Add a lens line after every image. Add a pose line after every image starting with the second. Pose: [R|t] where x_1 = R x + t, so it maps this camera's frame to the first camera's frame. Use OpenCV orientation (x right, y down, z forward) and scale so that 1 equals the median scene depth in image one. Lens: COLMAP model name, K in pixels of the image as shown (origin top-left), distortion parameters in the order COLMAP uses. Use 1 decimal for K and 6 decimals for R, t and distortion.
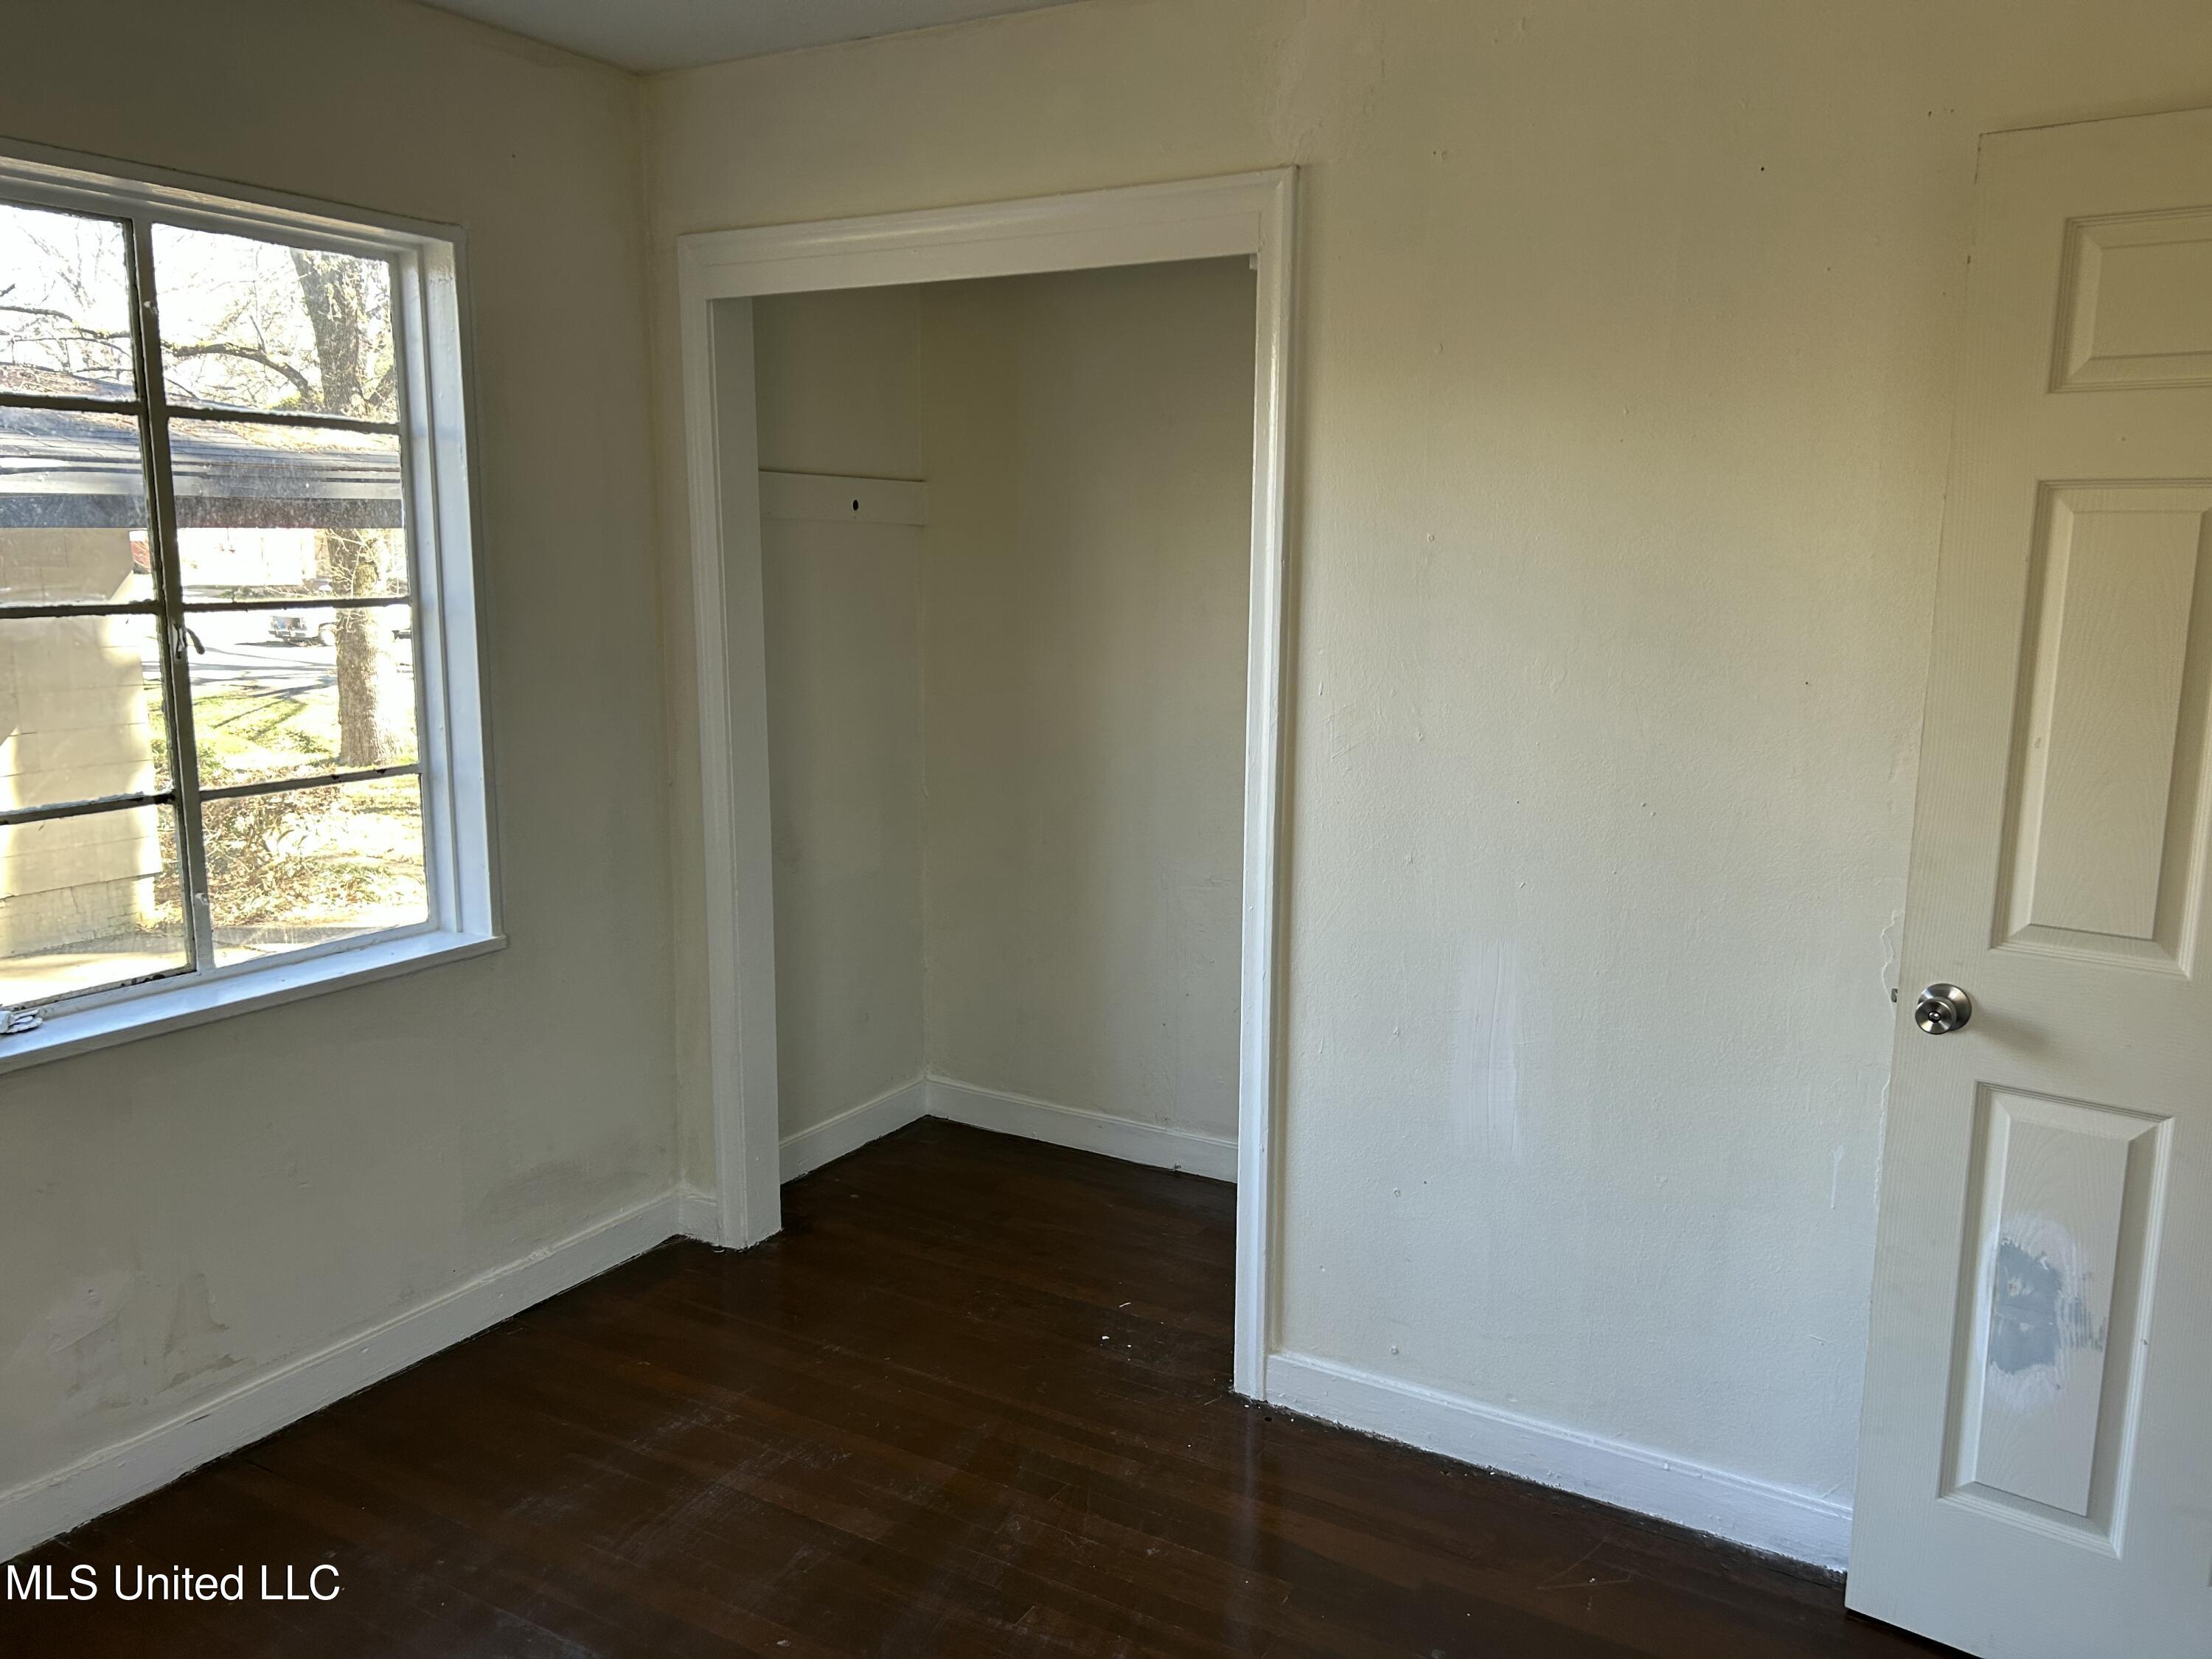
lens RADIAL K [[1655.4, 0, 1102.3], [0, 1655.4, 822.5], [0, 0, 1]] dist [0.051675, -0.064531]
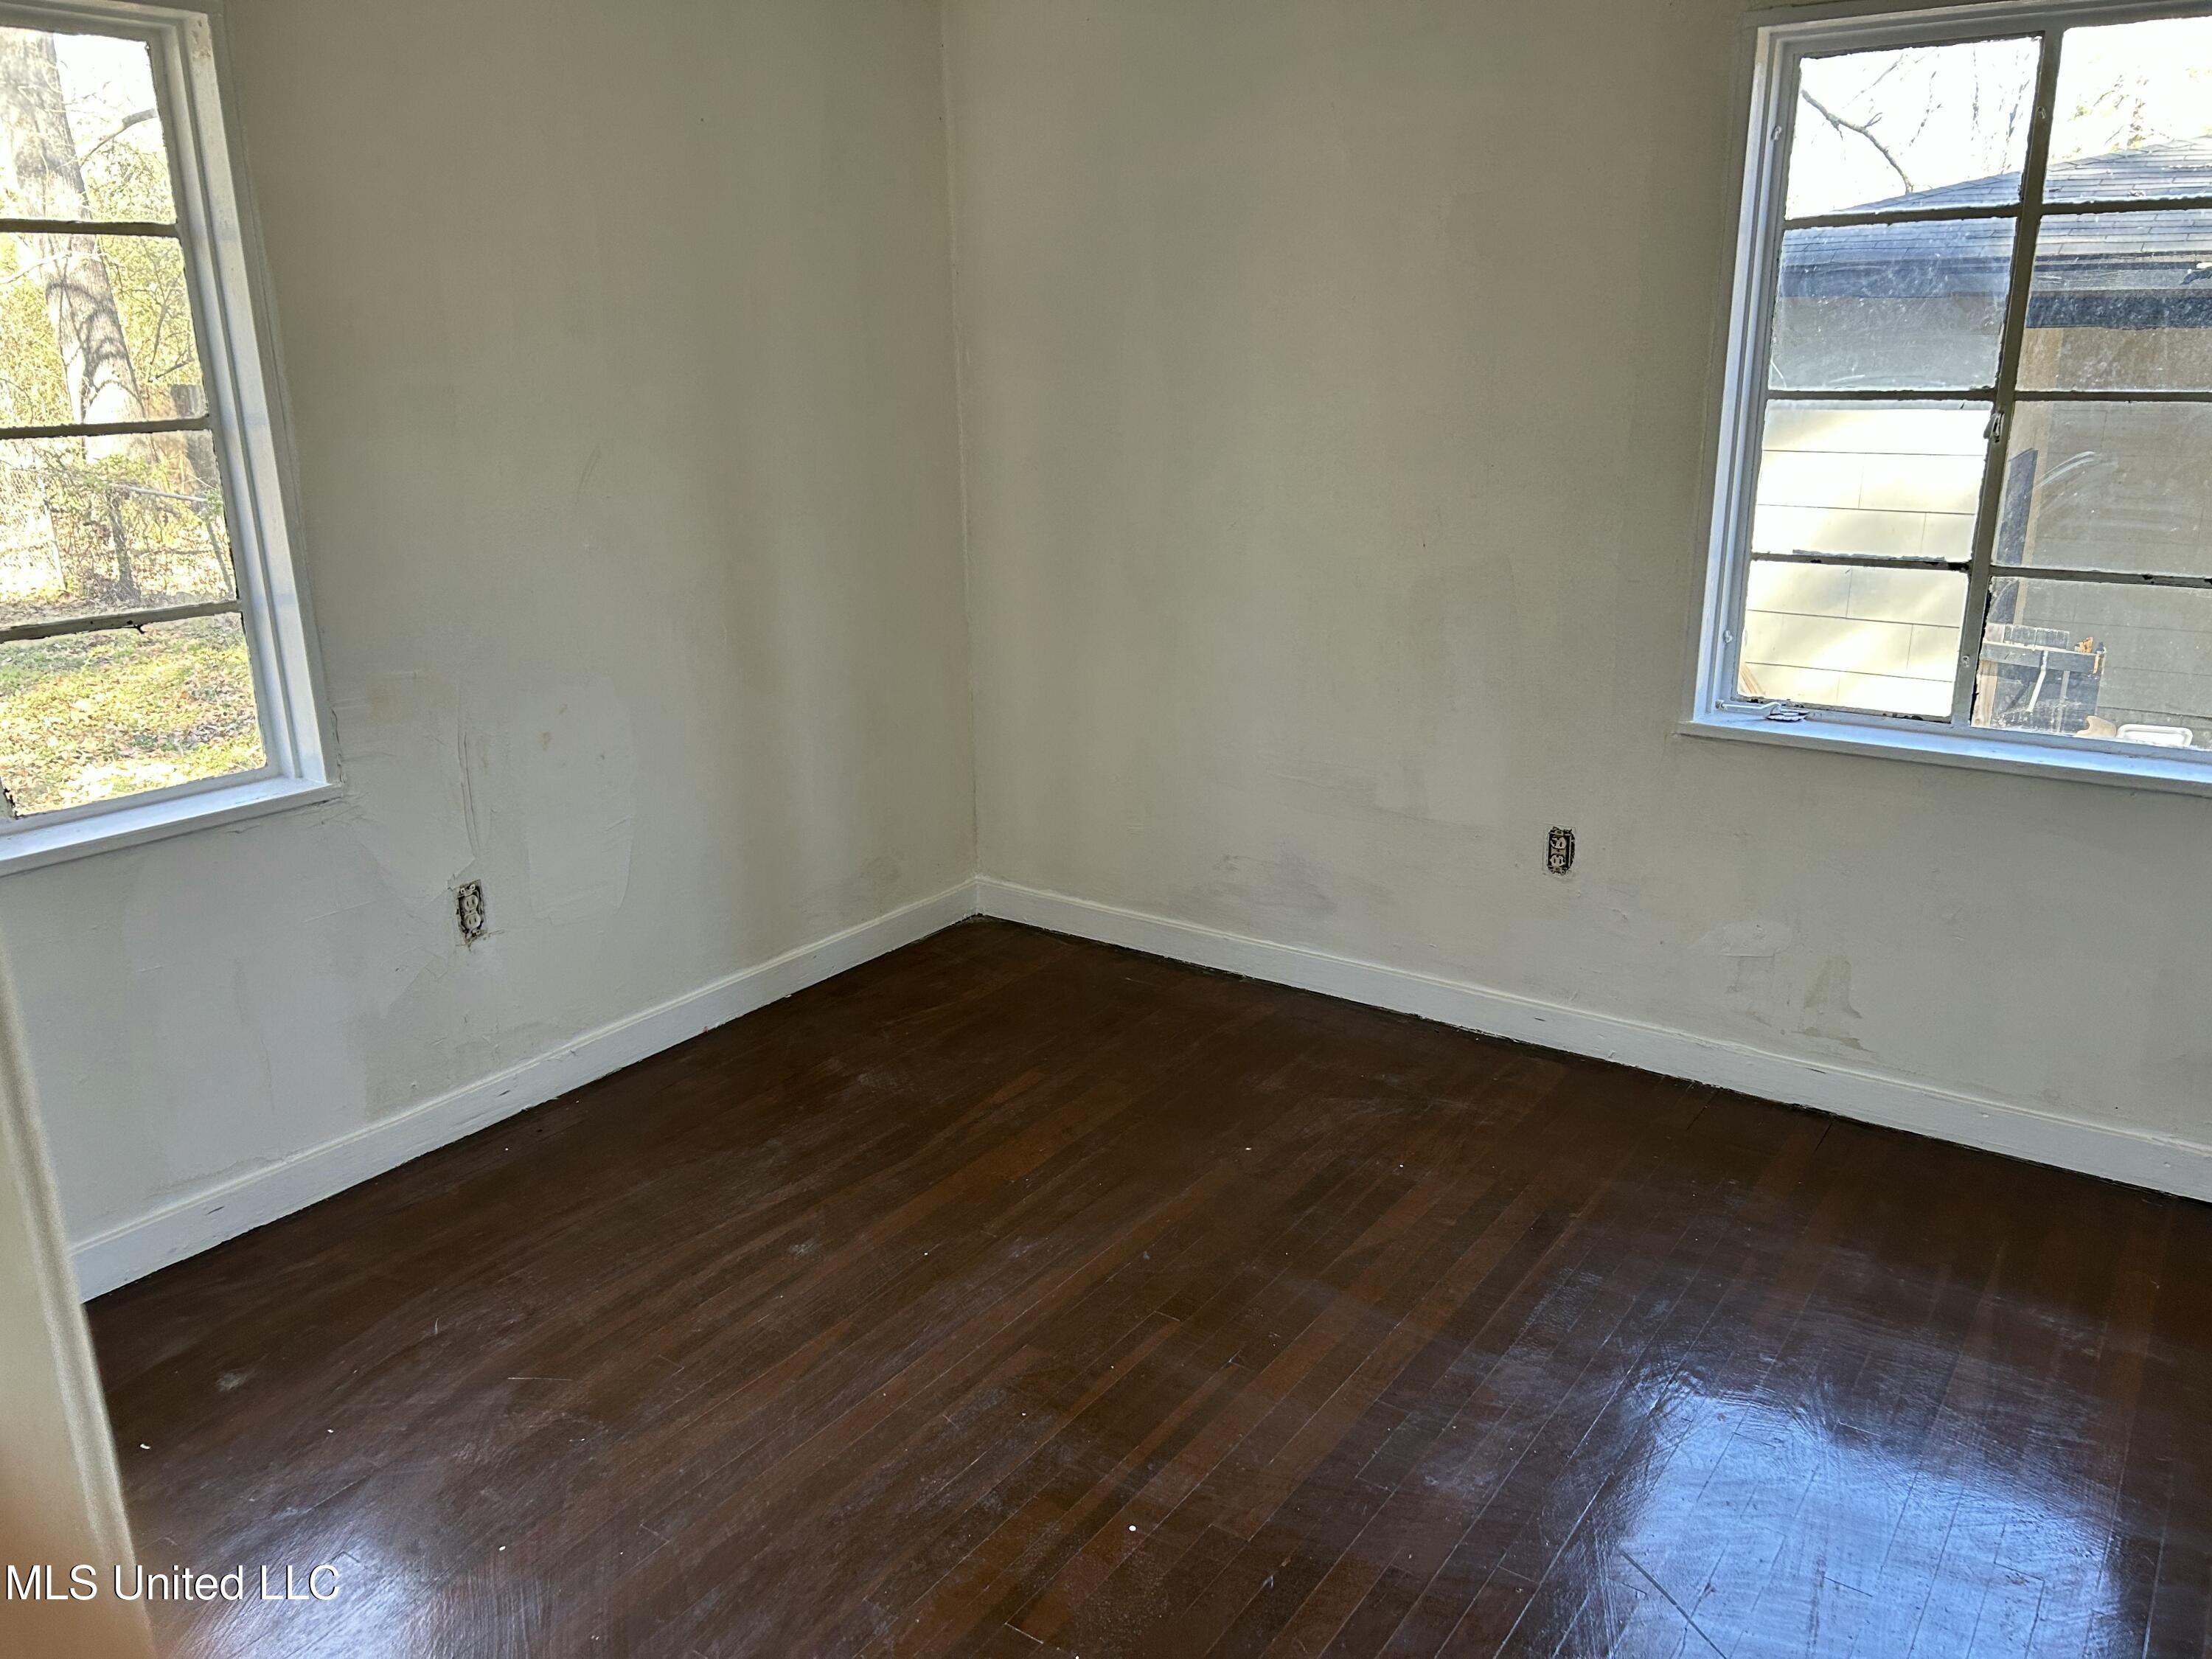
lens RADIAL K [[1655.4, 0, 1103.5], [0, 1655.4, 832.7], [0, 0, 1]] dist [0.051675, -0.064531]
pose [[-0.090829, 0.276609, -0.956680, 0.631923], [-0.151238, 0.945677, 0.287787, -0.082545], [0.984316, 0.170826, -0.044061, 0.508164]]
